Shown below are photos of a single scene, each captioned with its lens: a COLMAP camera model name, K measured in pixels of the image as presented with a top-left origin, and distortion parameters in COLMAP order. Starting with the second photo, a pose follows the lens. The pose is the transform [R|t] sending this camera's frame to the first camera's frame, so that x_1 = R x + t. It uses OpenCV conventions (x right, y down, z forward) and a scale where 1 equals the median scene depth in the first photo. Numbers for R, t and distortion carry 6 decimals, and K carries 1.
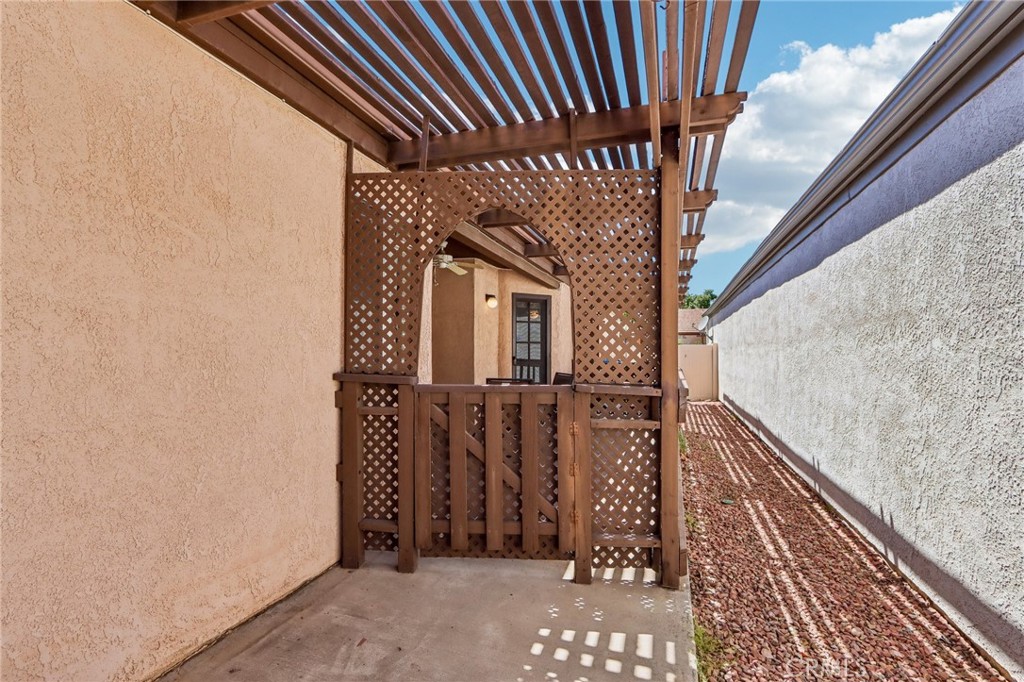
lens RADIAL K [[483.7, 0, 510.7], [0, 483.7, 356.4], [0, 0, 1]] dist [-0.014503, -0.001113]
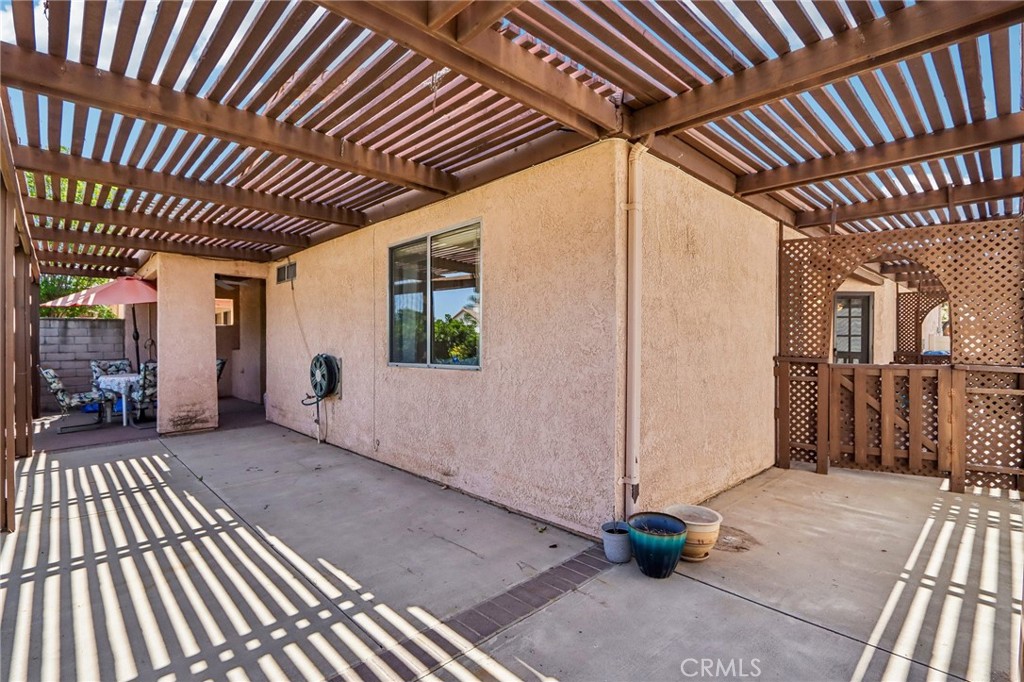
lens RADIAL K [[483.7, 0, 510.7], [0, 483.7, 356.4], [0, 0, 1]] dist [-0.014503, -0.001113]
pose [[0.880625, 0.007702, -0.473751, -0.380836], [-0.001720, 0.999913, 0.013058, 0.013749], [0.473811, -0.010685, 0.880562, -0.995279]]
